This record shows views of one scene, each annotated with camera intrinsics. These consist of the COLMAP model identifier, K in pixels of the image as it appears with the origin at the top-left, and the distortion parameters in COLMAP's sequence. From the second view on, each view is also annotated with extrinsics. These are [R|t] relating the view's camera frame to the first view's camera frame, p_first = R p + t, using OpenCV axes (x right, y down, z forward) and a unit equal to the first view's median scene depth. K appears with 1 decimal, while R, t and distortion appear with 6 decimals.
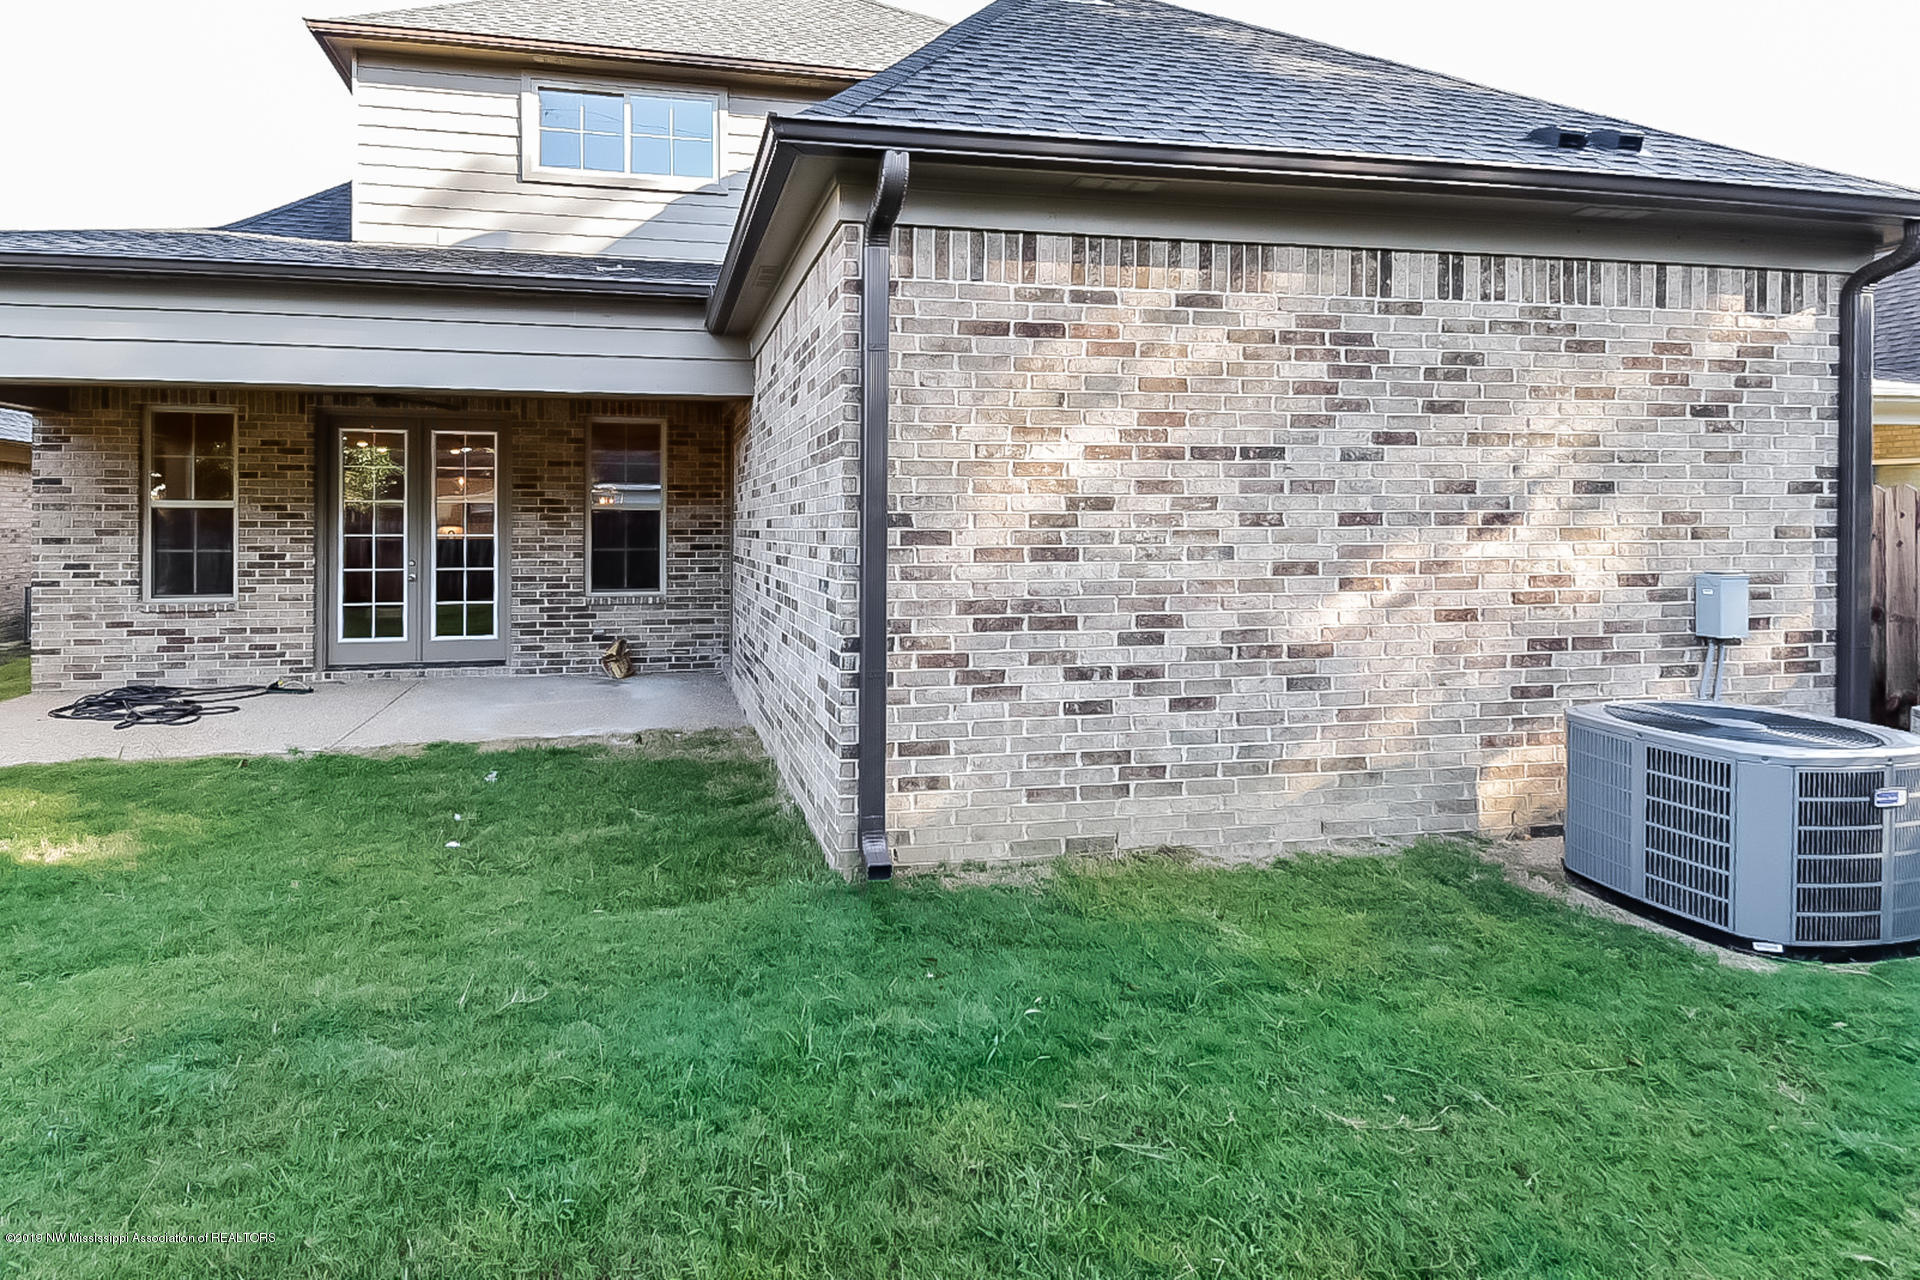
lens RADIAL K [[877.0, 0, 971.9], [0, 877.0, 532.1], [0, 0, 1]] dist [0.013237, -0.006586]
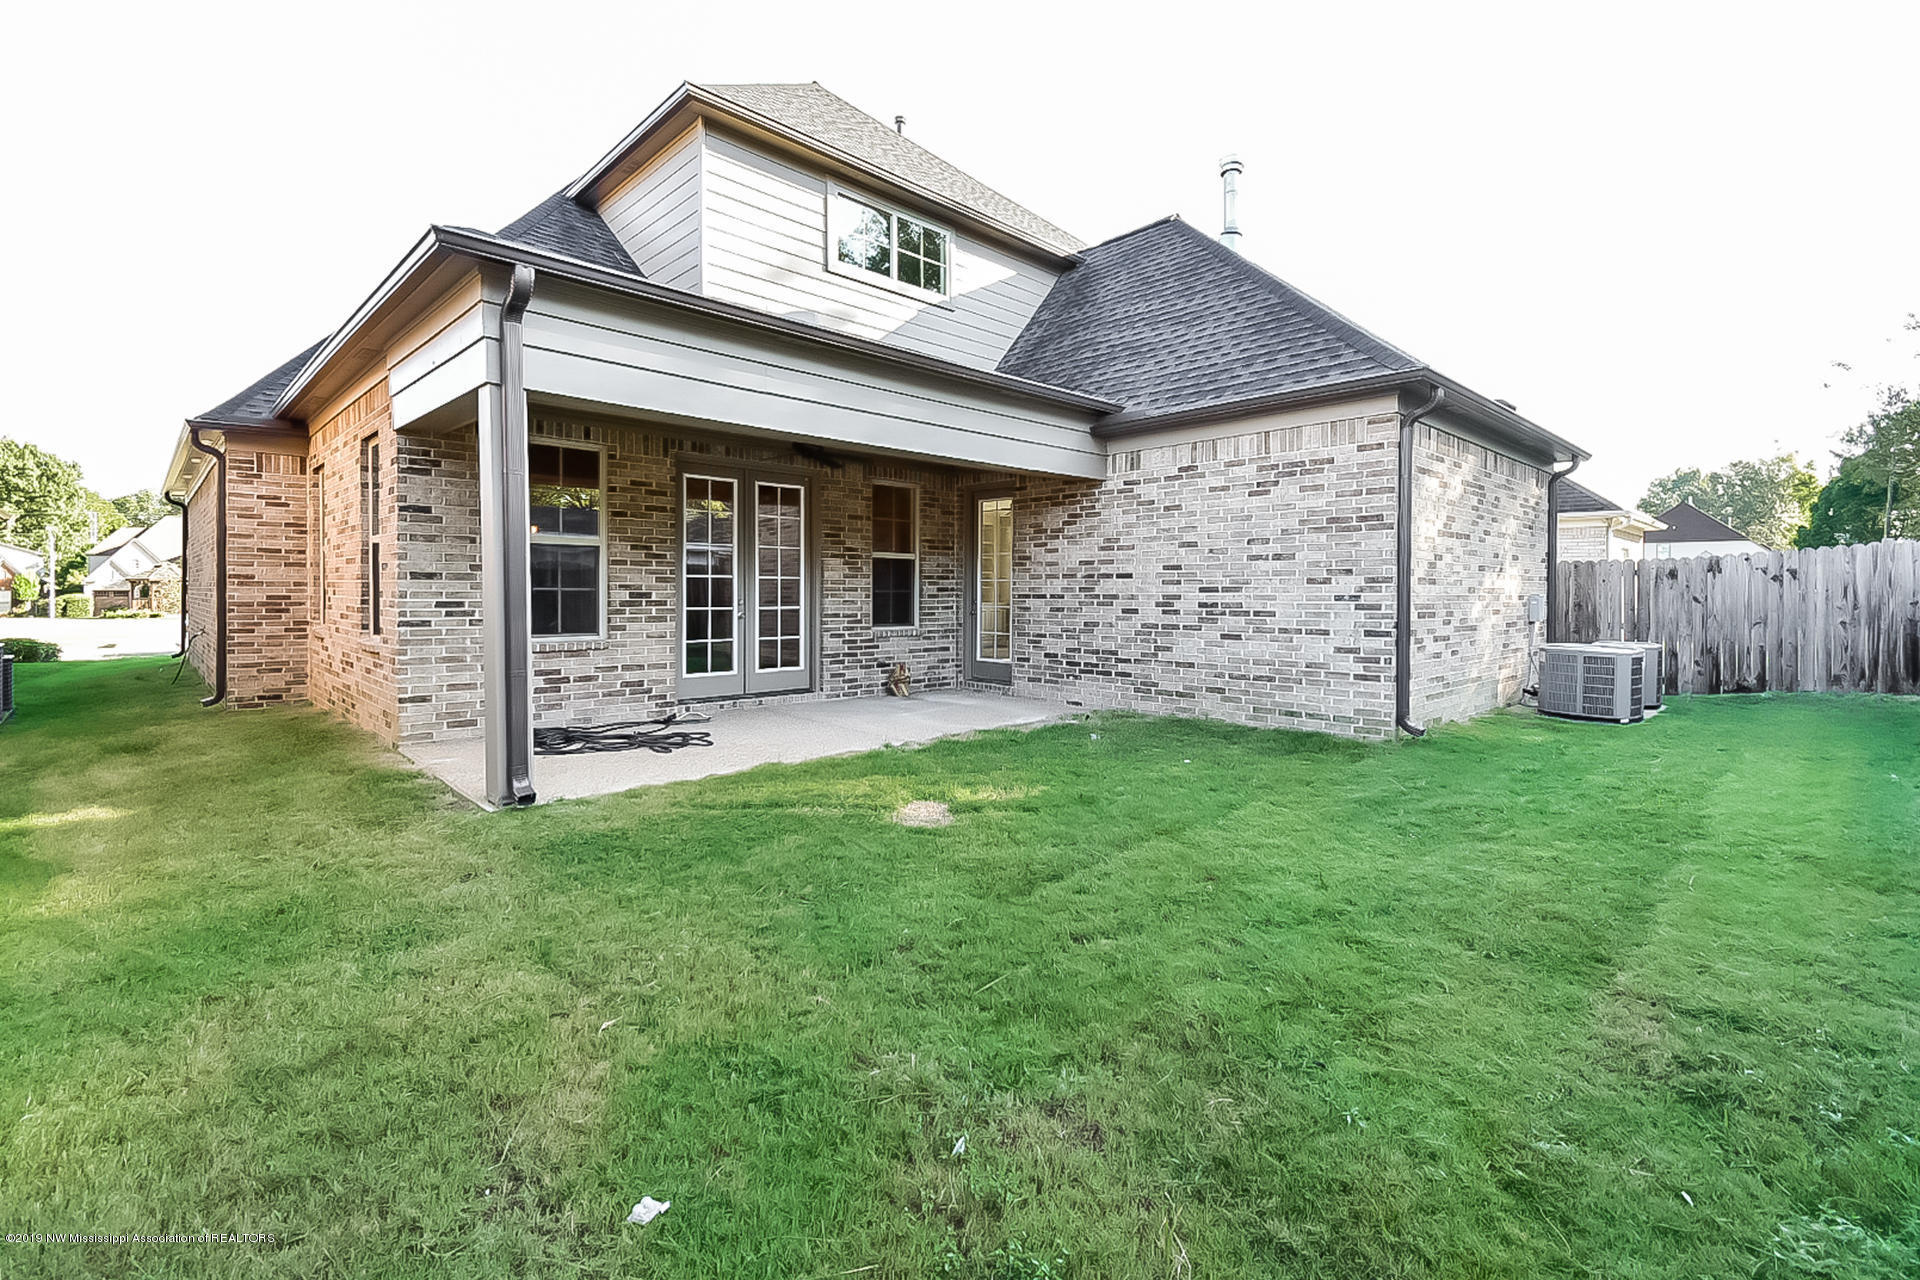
lens RADIAL K [[877.0, 0, 968.3], [0, 877.0, 601.6], [0, 0, 1]] dist [0.013237, -0.006586]
pose [[0.821320, -0.002056, 0.570464, -1.052987], [0.003238, 0.999994, -0.001056, 0.037620], [-0.570459, 0.002715, 0.821322, -0.051066]]
